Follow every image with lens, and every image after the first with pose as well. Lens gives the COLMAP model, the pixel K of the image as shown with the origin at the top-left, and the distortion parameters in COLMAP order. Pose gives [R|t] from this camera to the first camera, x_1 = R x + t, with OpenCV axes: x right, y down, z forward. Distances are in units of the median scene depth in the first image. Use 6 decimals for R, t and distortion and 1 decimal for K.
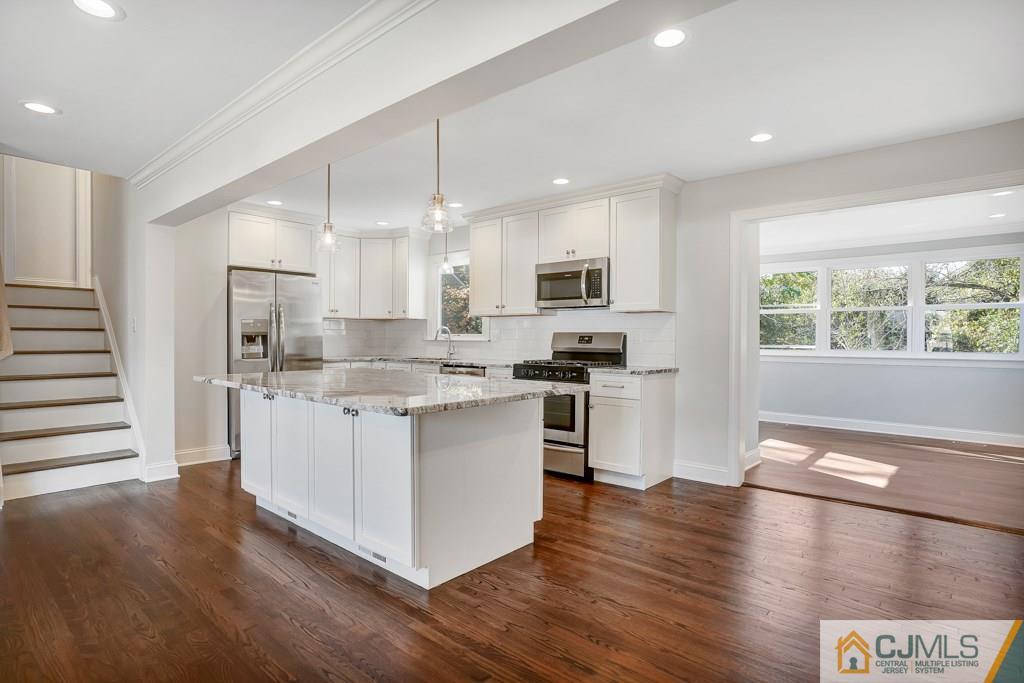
lens RADIAL K [[532.4, 0, 491.1], [0, 532.4, 338.4], [0, 0, 1]] dist [-0.011149, -0.000333]
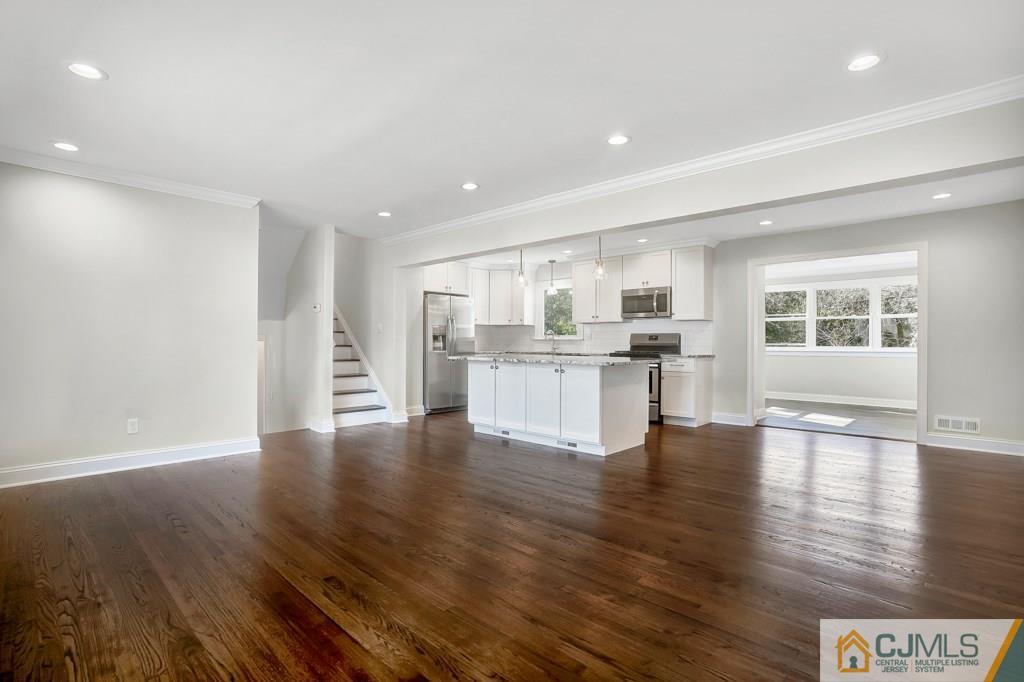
lens RADIAL K [[489.7, 0, 512.0], [0, 489.7, 341.0], [0, 0, 1]] dist [-0.002308, -0.000226]
pose [[0.999943, -0.000887, -0.010596, -0.224717], [0.000829, 0.999985, -0.005433, 0.018881], [0.010600, 0.005424, 0.999929, -0.447855]]
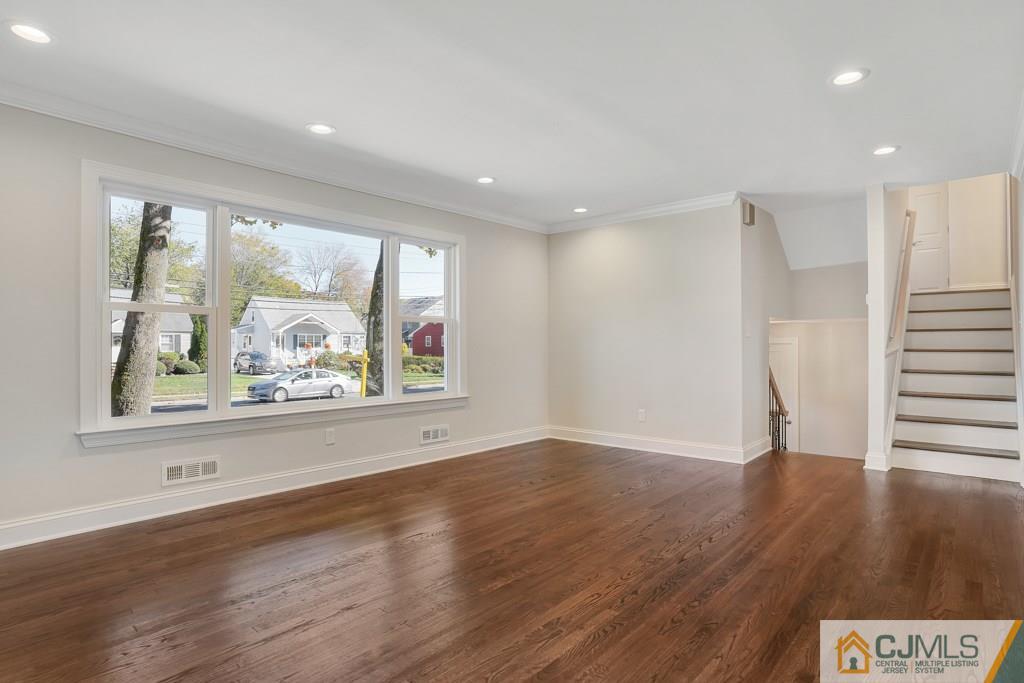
lens RADIAL K [[548.8, 0, 512.0], [0, 548.8, 341.5], [0, 0, 1]] dist [-0.042551, -0.000366]
pose [[0.026573, -0.012377, -0.999570, 0.228033], [-0.000837, 0.999923, -0.012403, 0.020045], [0.999647, 0.001167, 0.026560, 0.046400]]
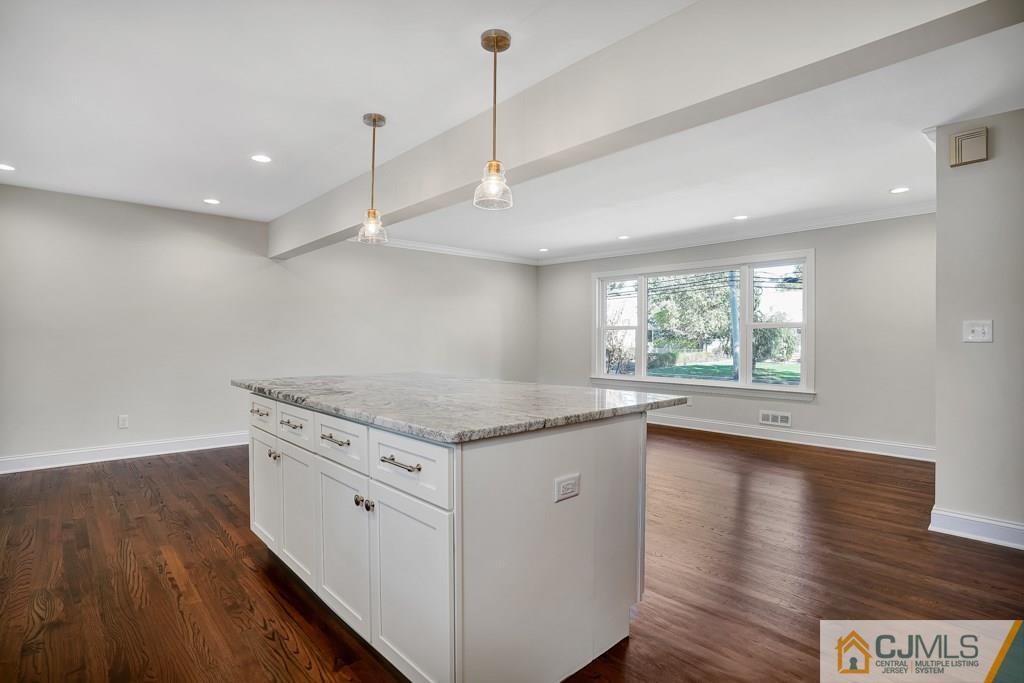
lens RADIAL K [[518.2, 0, 512.0], [0, 518.2, 341.5], [0, 0, 1]] dist [-0.050288, 0.000238]
pose [[-0.995872, -0.005677, 0.090591, -0.284954], [-0.004871, 0.999947, 0.009116, -0.004384], [-0.090638, 0.008637, -0.995846, 1.122496]]
